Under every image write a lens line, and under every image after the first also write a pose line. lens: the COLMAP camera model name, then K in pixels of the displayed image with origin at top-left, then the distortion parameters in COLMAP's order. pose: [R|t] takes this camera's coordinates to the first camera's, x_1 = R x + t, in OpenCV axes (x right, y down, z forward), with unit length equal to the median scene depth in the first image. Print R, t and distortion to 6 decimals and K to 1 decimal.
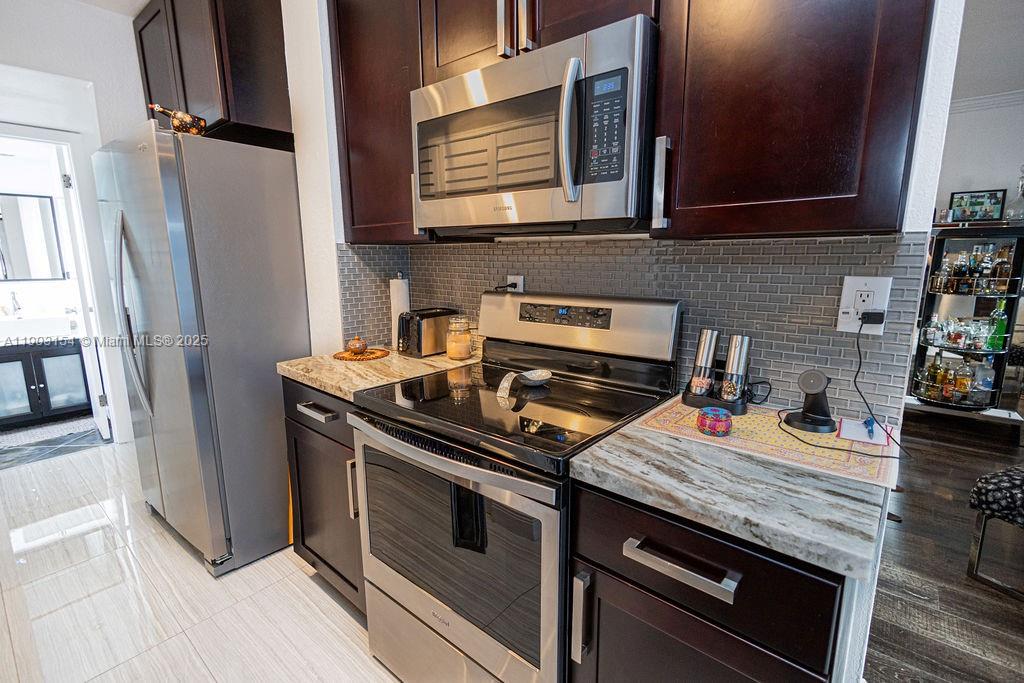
lens RADIAL K [[470.1, 0, 509.3], [0, 470.1, 342.6], [0, 0, 1]] dist [0.009140, -0.000974]
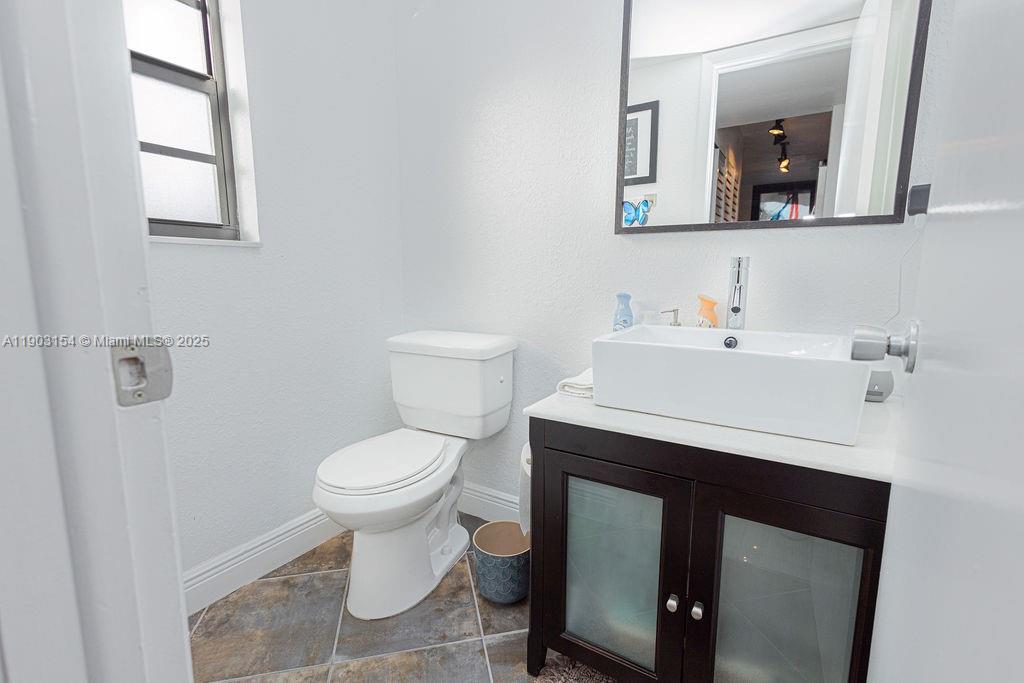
lens RADIAL K [[470.1, 0, 509.3], [0, 470.1, 342.6], [0, 0, 1]] dist [0.009140, -0.000974]
pose [[0.130738, 0.159331, -0.978530, -2.689638], [-0.178518, 0.974652, 0.134849, -0.246389], [0.975212, 0.157055, 0.155867, 2.918248]]
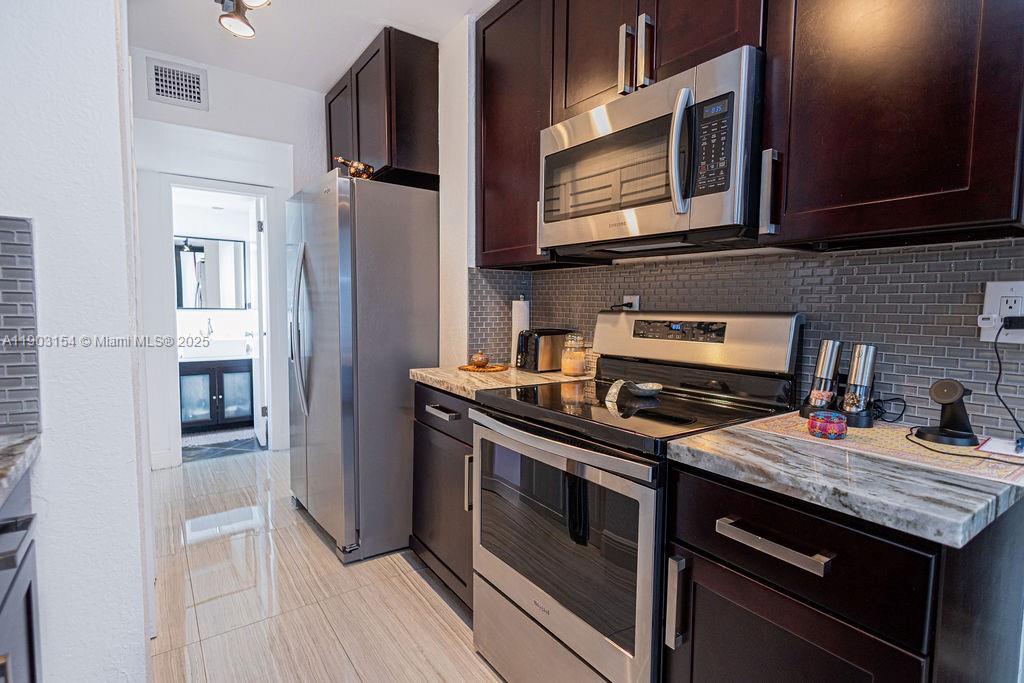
lens RADIAL K [[497.3, 0, 507.8], [0, 497.3, 340.2], [0, 0, 1]] dist [0.010274, -0.000598]
pose [[0.967948, 0.034977, -0.248704, 0.031584], [-0.060726, 0.993467, -0.096623, 0.094762], [0.243699, 0.108629, 0.963748, -0.131146]]
